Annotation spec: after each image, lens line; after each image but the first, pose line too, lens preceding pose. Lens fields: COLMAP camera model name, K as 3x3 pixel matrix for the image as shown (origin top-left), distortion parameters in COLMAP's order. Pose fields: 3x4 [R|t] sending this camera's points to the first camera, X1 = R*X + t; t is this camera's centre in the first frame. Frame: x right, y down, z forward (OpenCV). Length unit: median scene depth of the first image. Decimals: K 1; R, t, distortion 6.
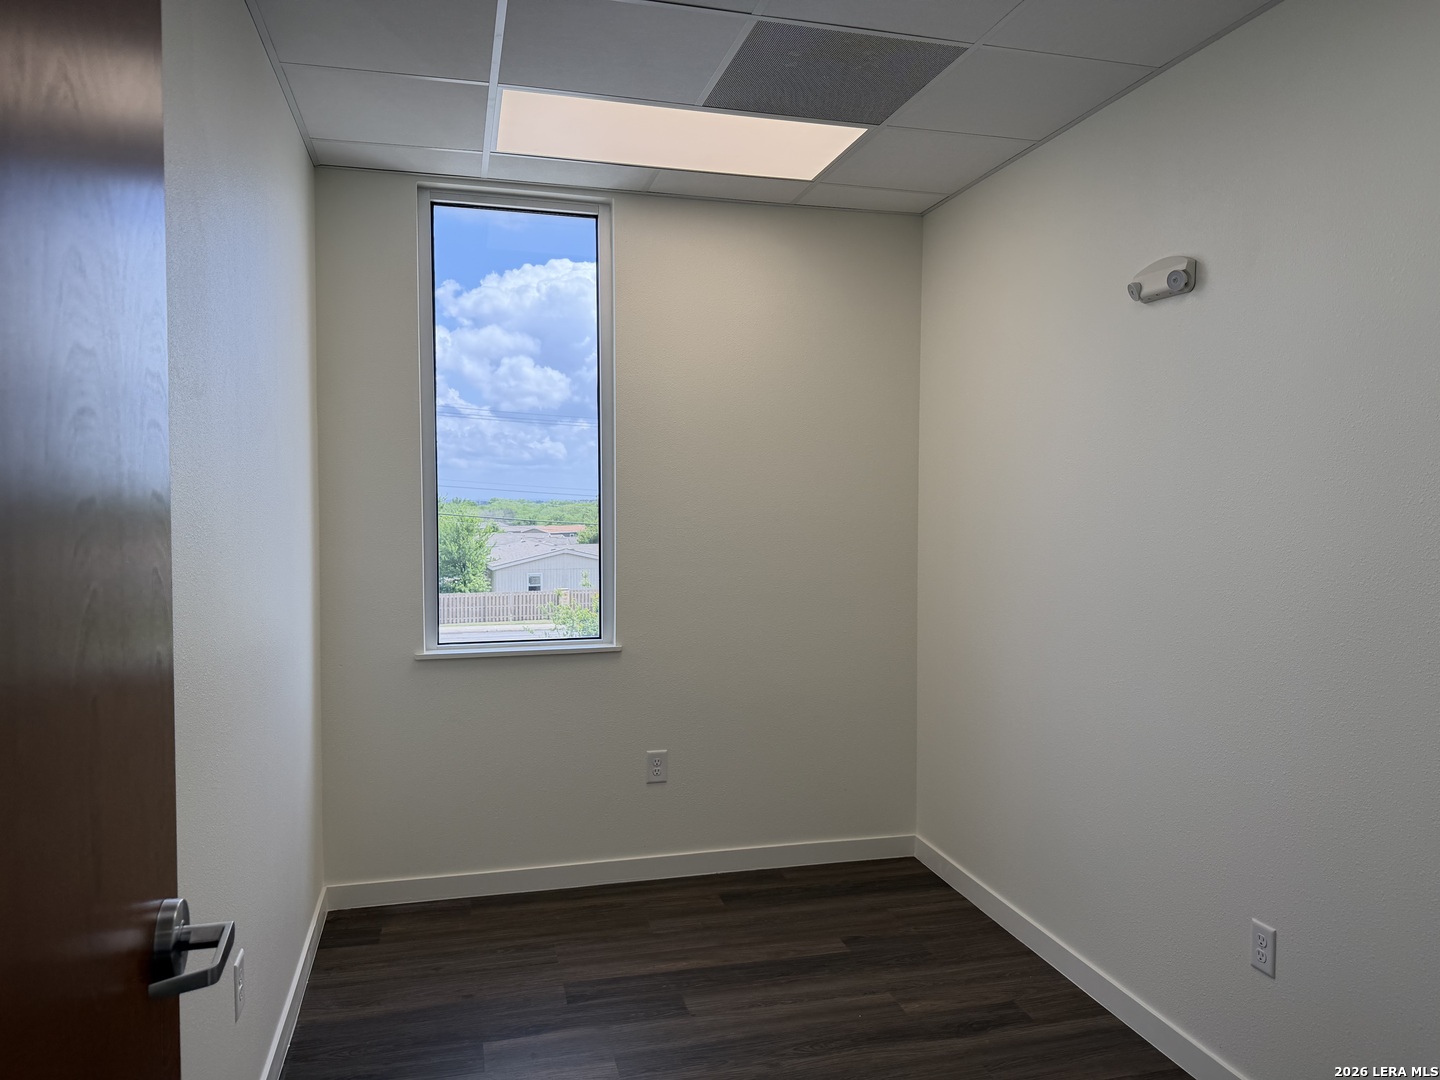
lens RADIAL K [[1020.4, 0, 726.3], [0, 1020.4, 543.0], [0, 0, 1]] dist [0.002150, -0.000361]
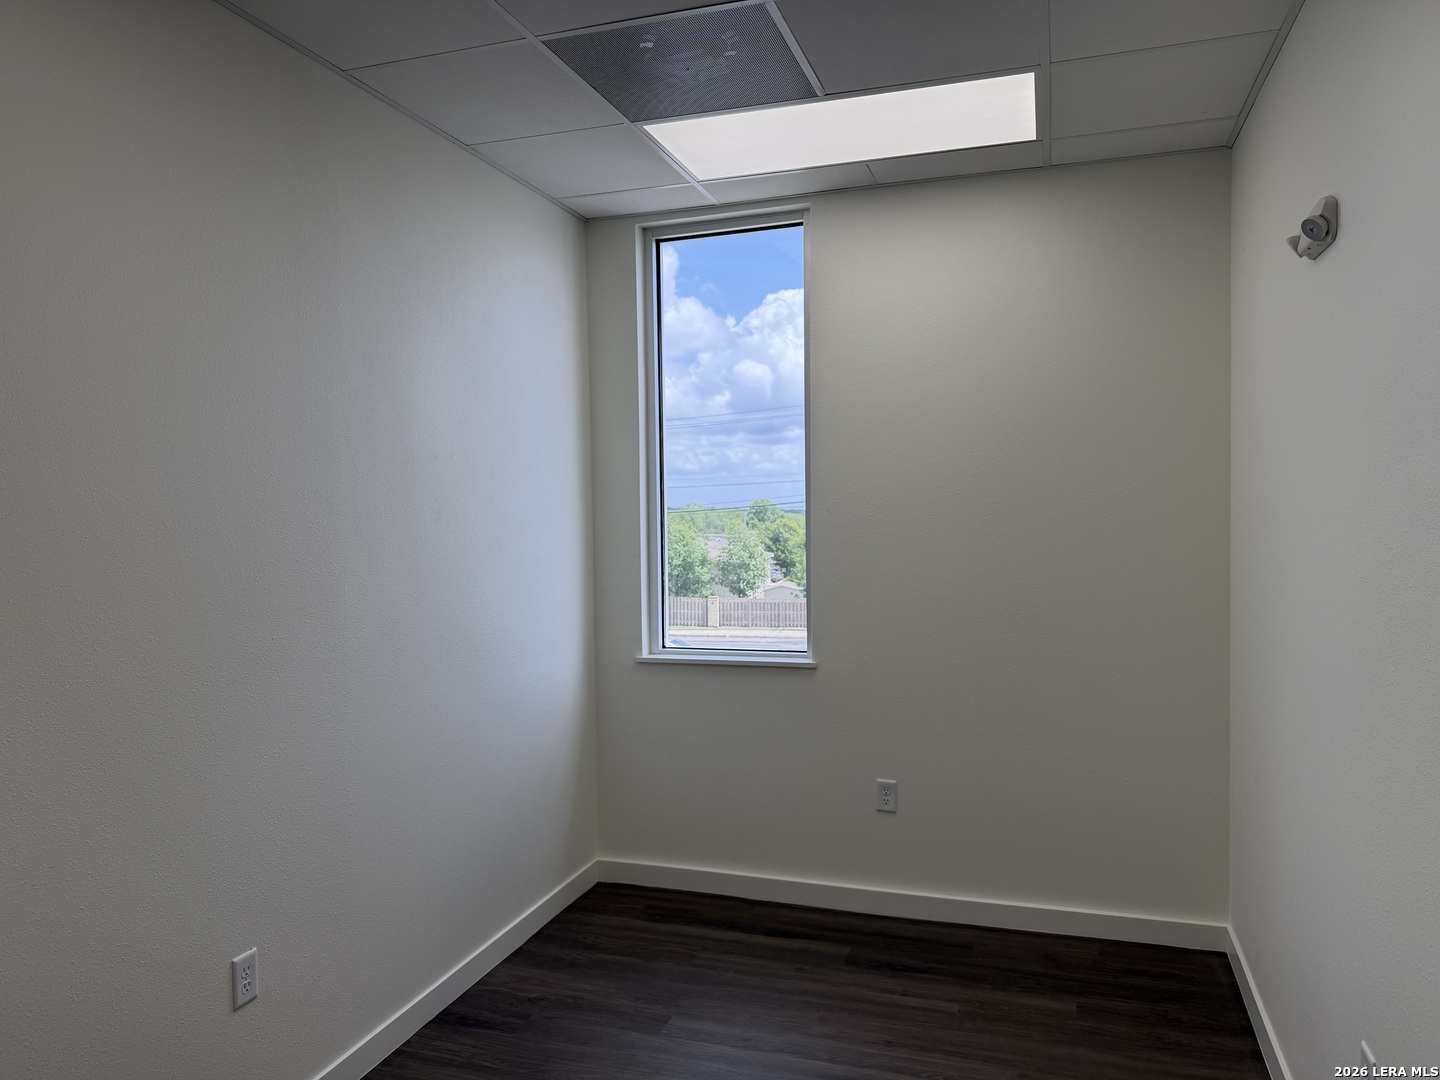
lens RADIAL K [[986.6, 0, 714.8], [0, 986.6, 545.8], [0, 0, 1]] dist [-0.030171, -0.002001]
pose [[0.819894, 0.003382, -0.572505, 0.318595], [-0.011742, 0.999872, -0.010908, 0.001412], [0.572395, 0.015666, 0.819828, 0.162024]]
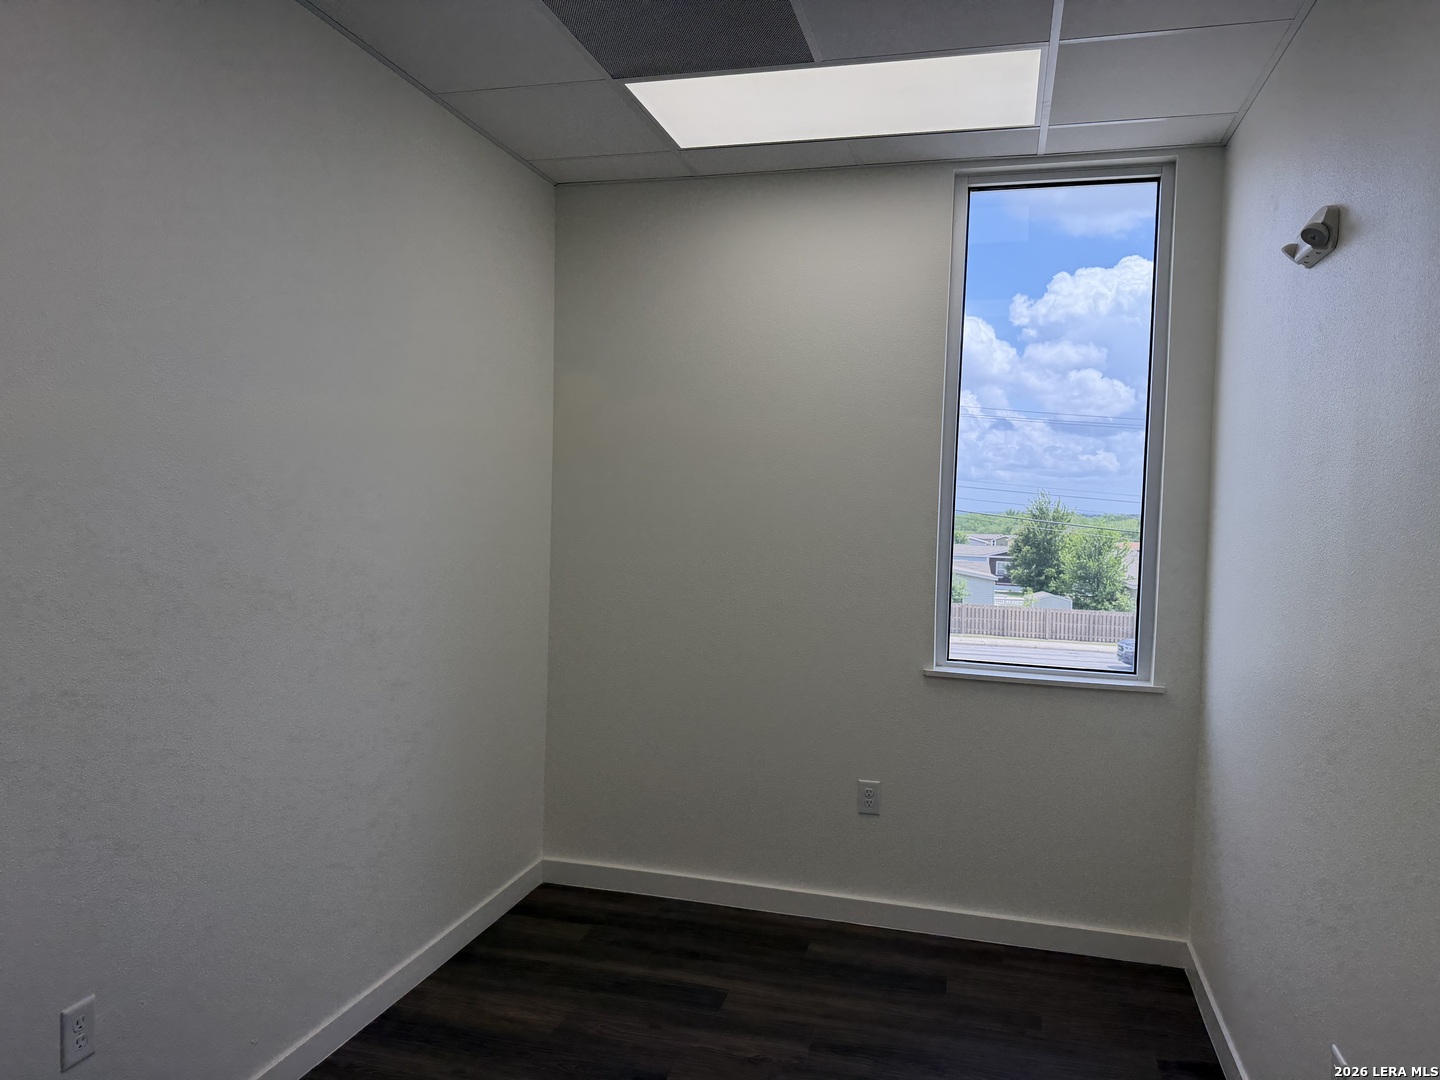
lens RADIAL K [[1020.4, 0, 726.3], [0, 1020.4, 543.0], [0, 0, 1]] dist [0.002150, -0.000361]
pose [[0.859027, 0.044698, -0.509976, 0.011895], [-0.054212, 0.998522, -0.003801, 0.005658], [0.509052, 0.030912, 0.860180, 0.082079]]
